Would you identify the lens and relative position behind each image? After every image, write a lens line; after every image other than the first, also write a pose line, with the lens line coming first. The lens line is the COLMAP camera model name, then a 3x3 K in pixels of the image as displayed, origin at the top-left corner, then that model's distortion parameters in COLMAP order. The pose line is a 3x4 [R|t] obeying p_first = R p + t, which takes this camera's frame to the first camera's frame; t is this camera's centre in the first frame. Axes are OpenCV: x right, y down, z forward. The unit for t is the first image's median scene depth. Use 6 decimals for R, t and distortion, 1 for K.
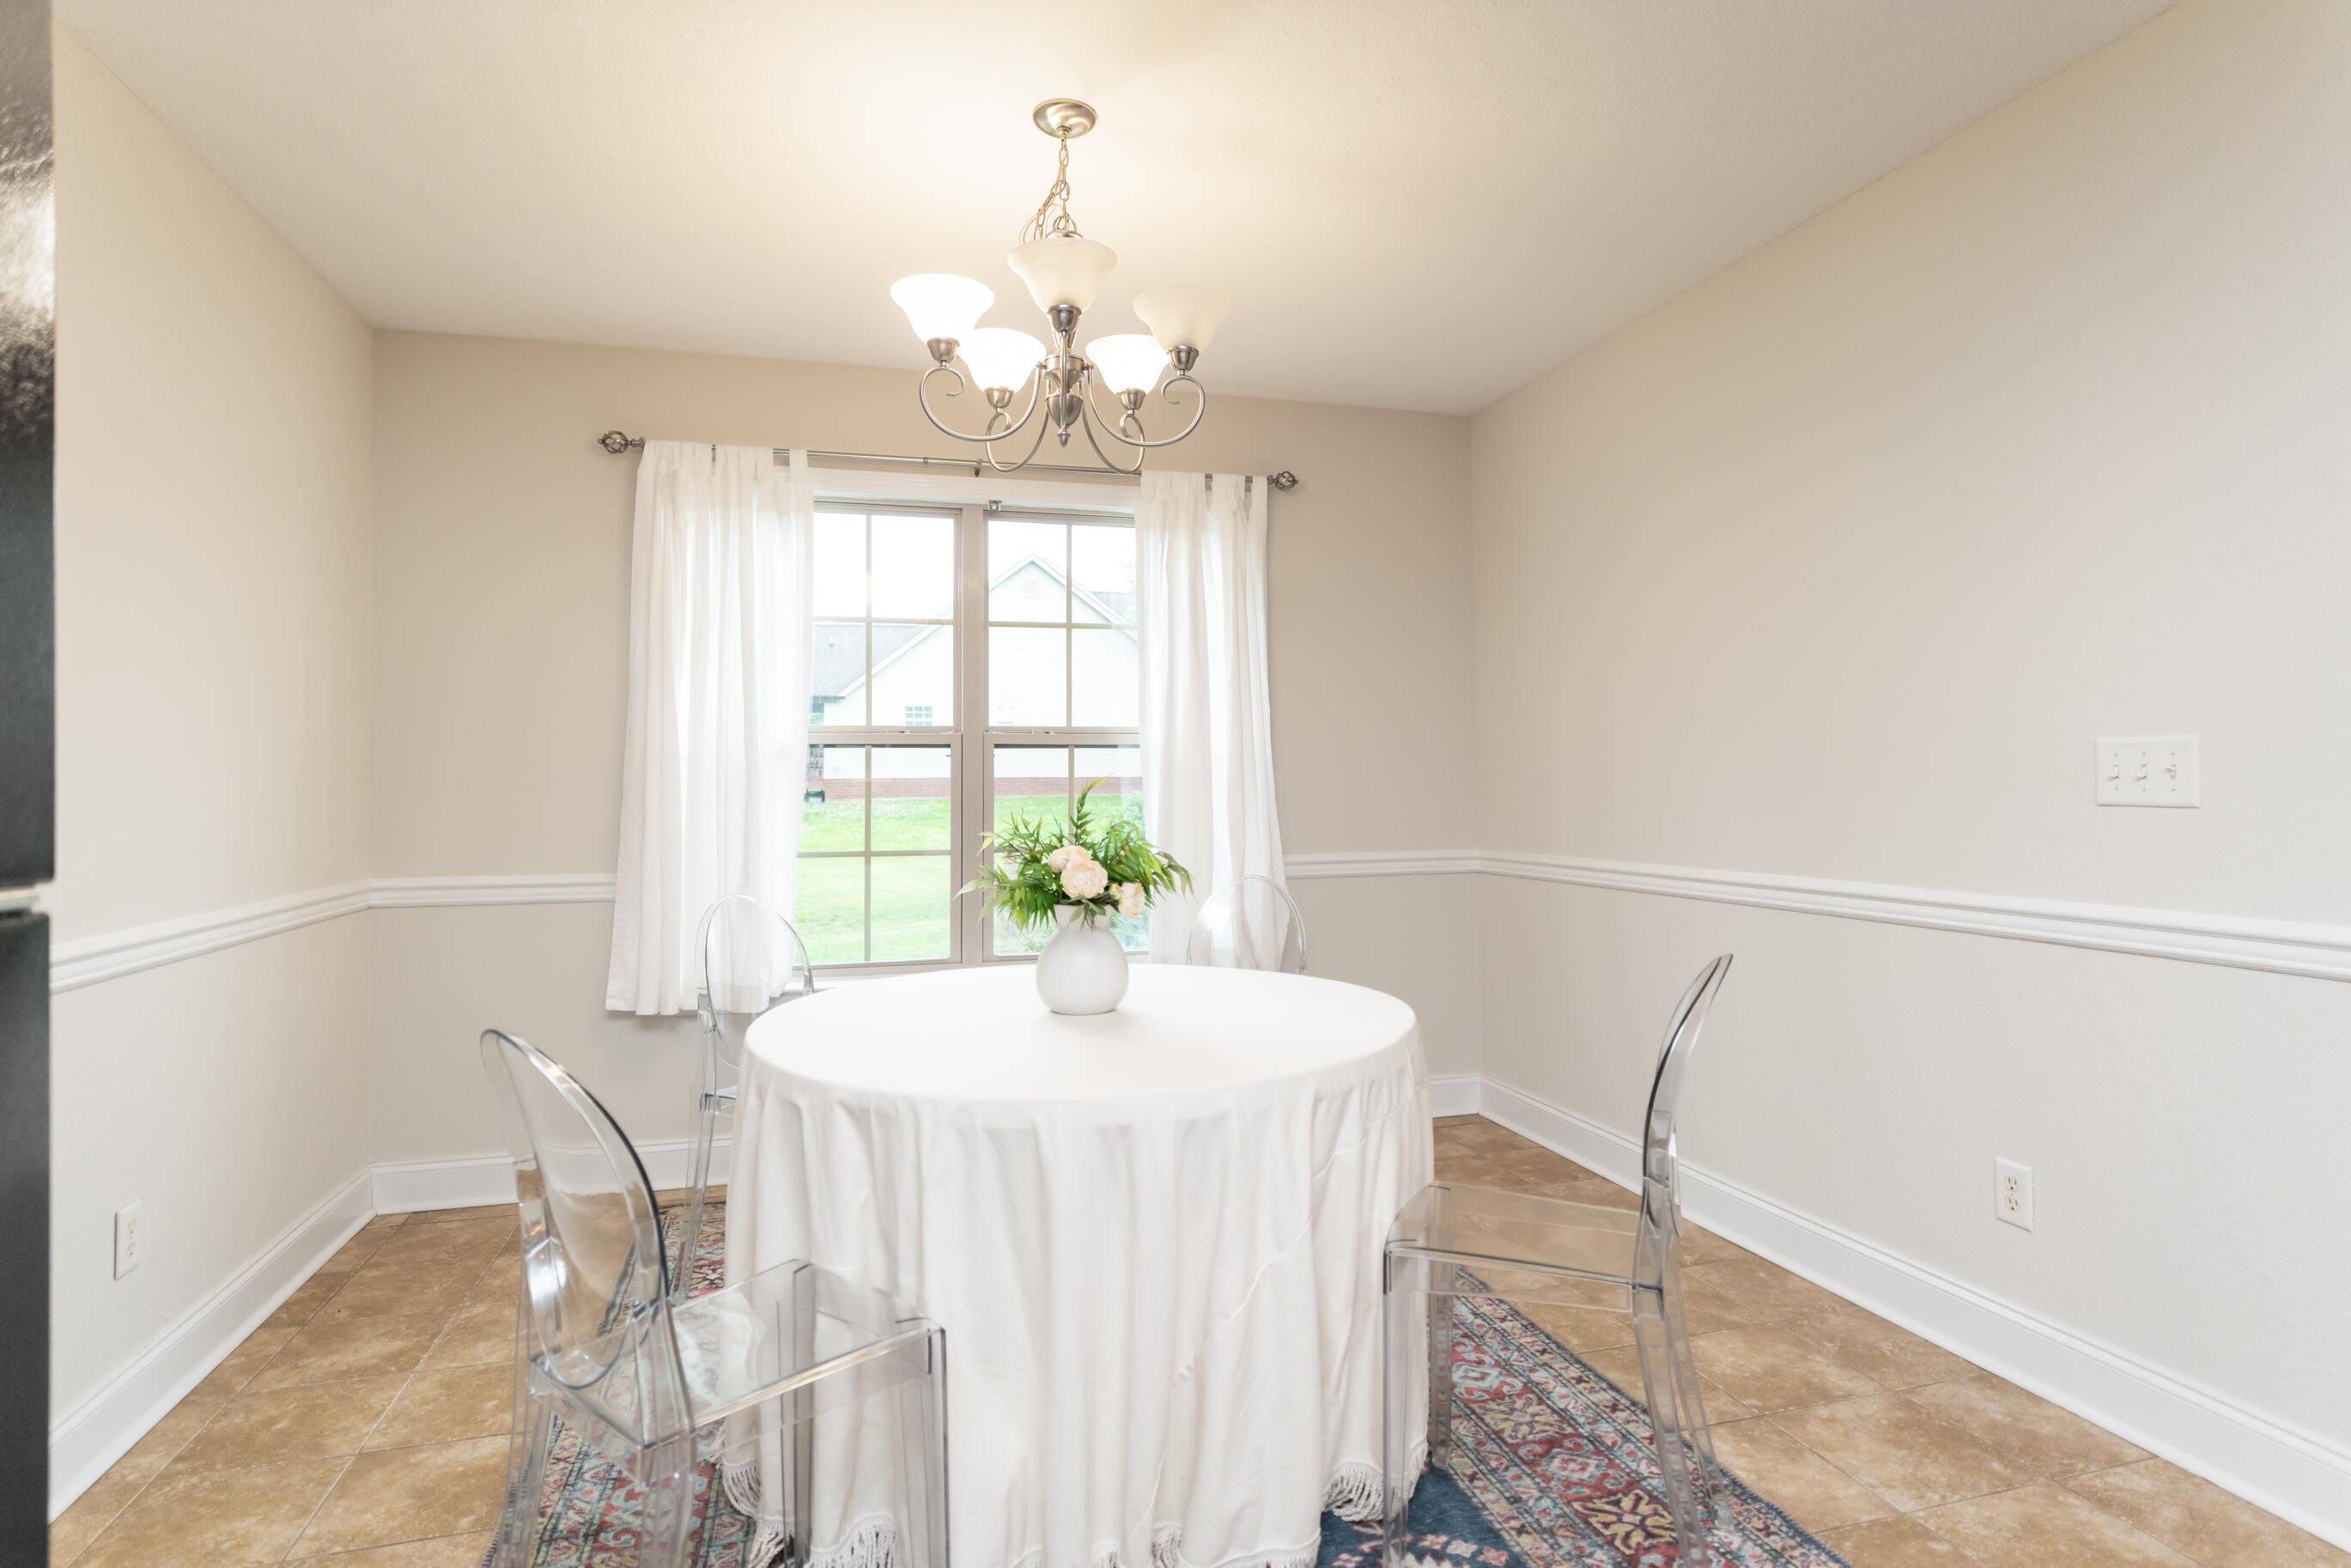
lens RADIAL K [[1198.8, 0, 1177.3], [0, 1198.8, 744.1], [0, 0, 1]] dist [-0.001279, 0.001372]
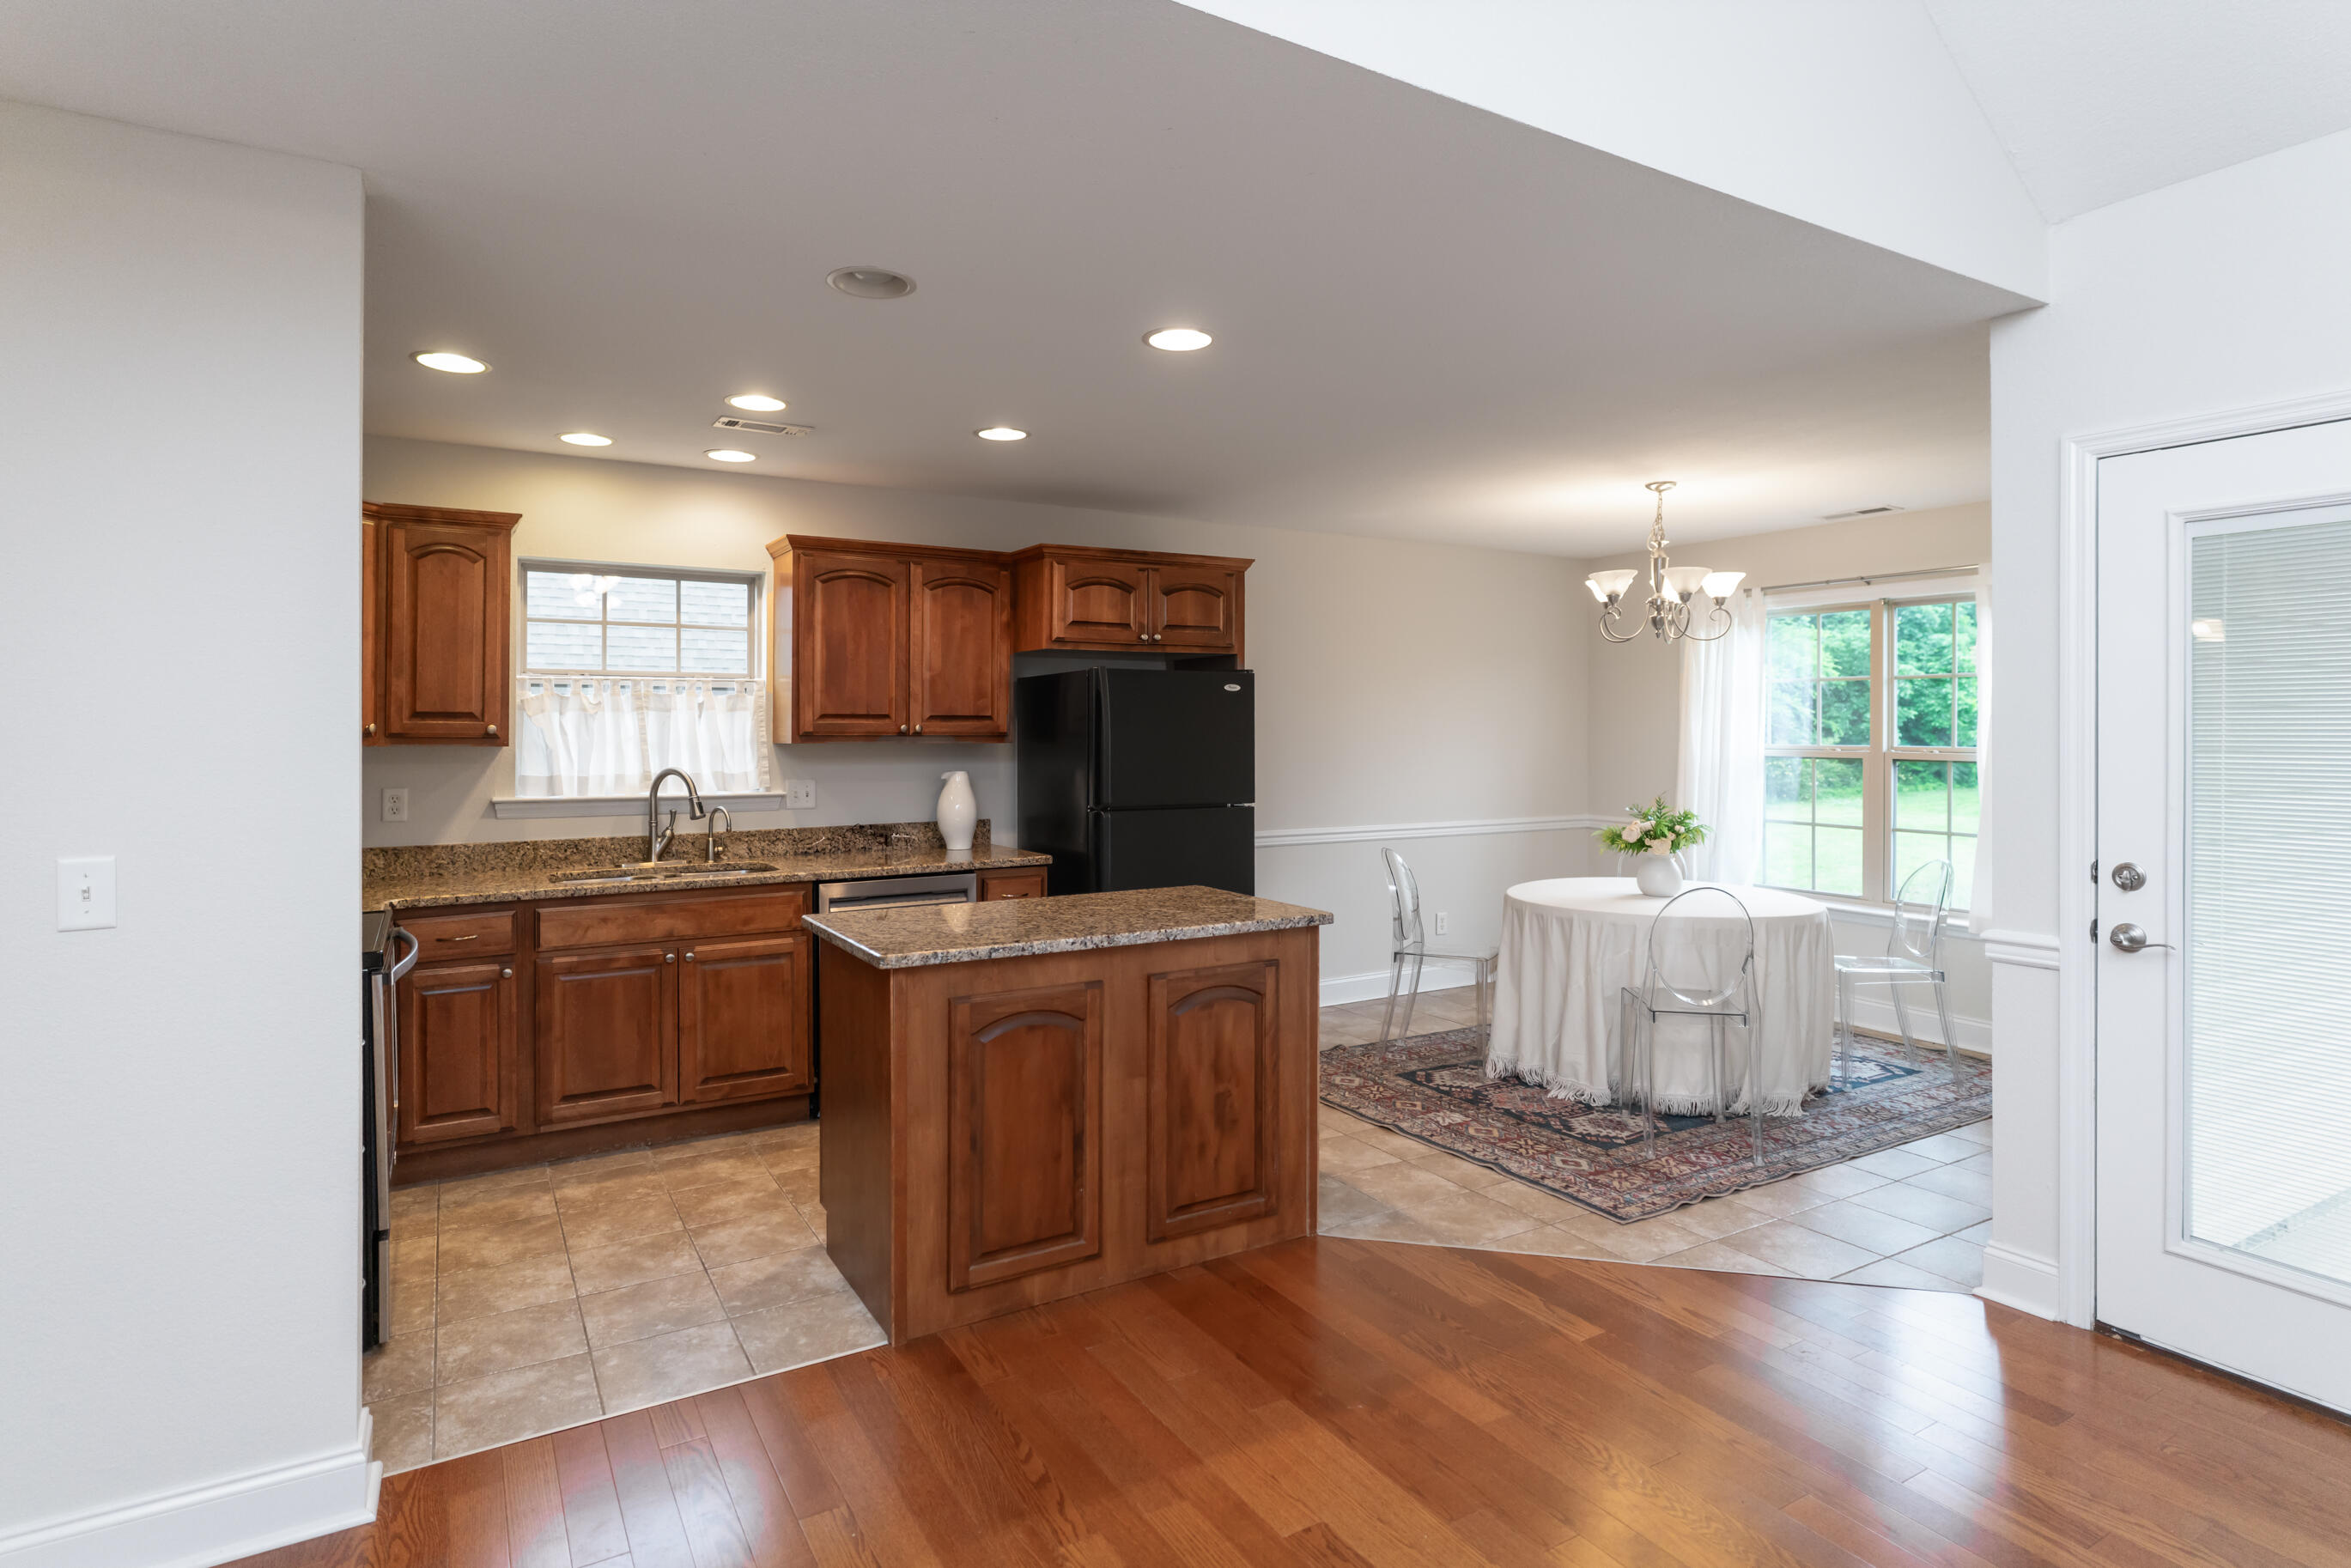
lens RADIAL K [[1224.3, 0, 1148.3], [0, 1224.3, 742.7], [0, 0, 1]] dist [-0.000980, 0.000688]
pose [[0.242085, 0.015342, -0.970134, 1.699506], [0.024092, 0.999472, 0.021818, -0.117228], [0.969956, -0.028655, 0.241587, -0.398153]]
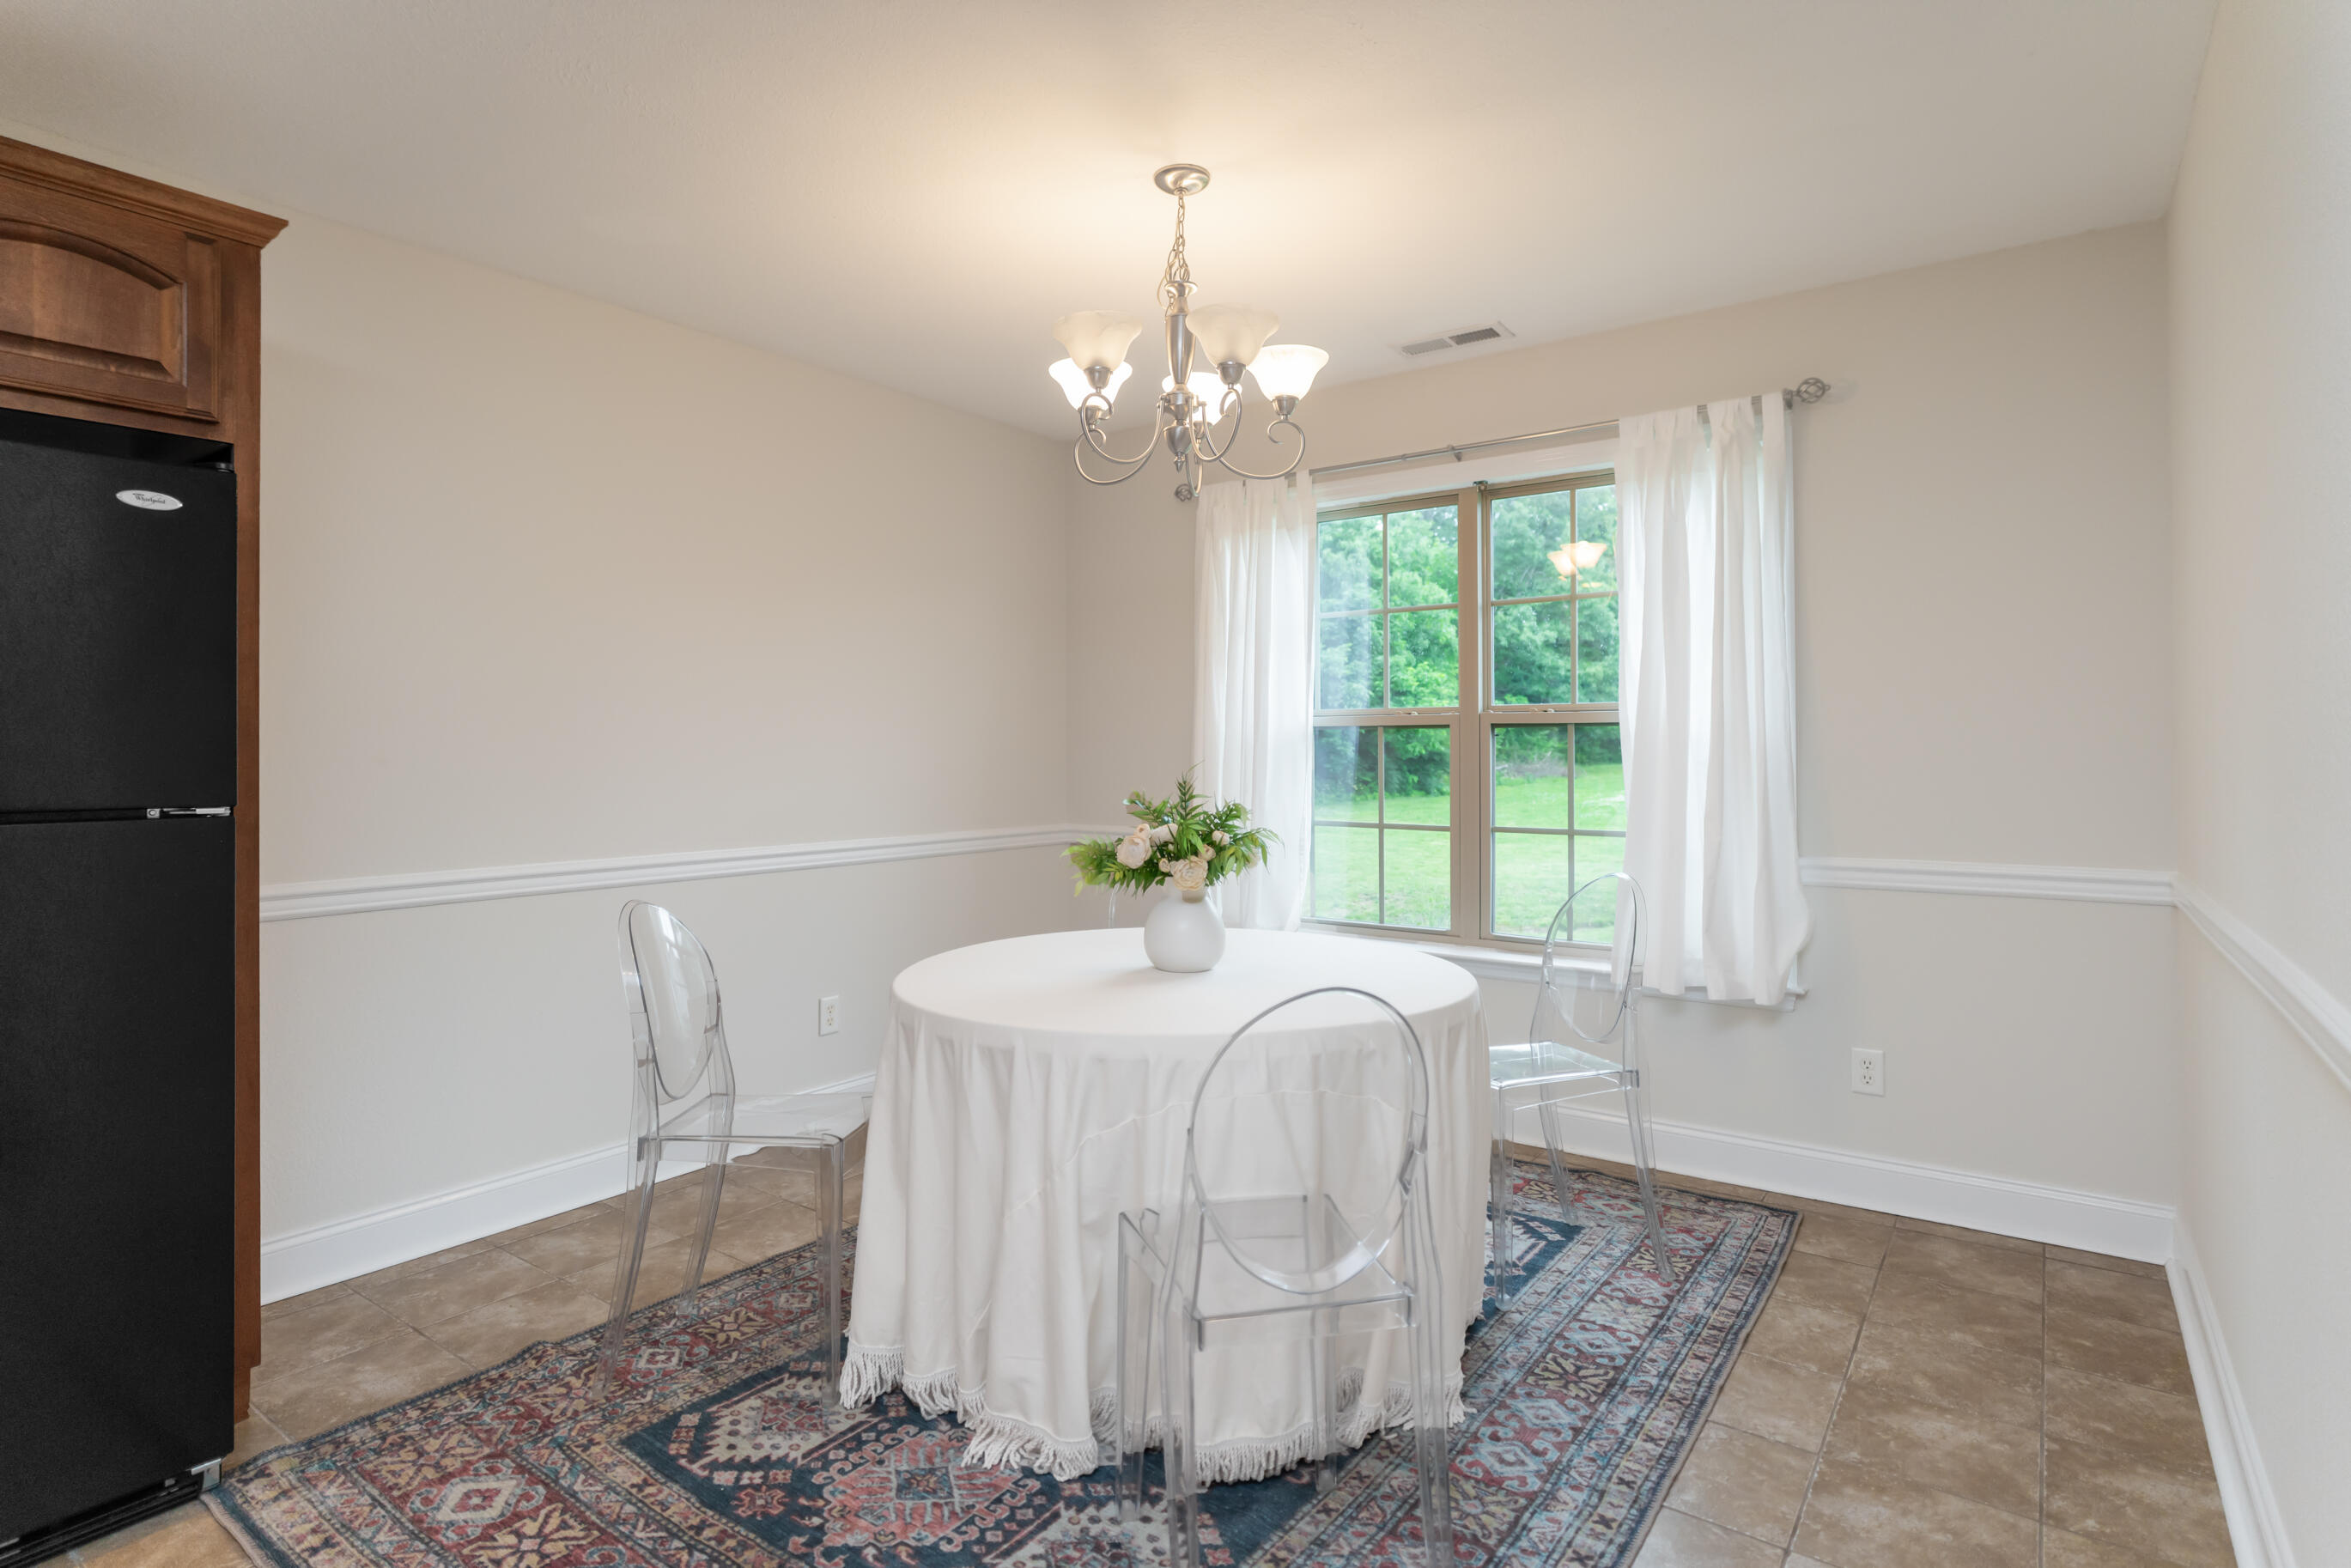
lens RADIAL K [[1198.8, 0, 1177.3], [0, 1198.8, 744.1], [0, 0, 1]] dist [-0.001279, 0.001372]
pose [[0.618966, -0.002189, -0.785415, 0.737959], [0.019858, 0.999720, 0.012864, -0.003950], [0.785167, -0.023559, 0.618836, 0.273852]]
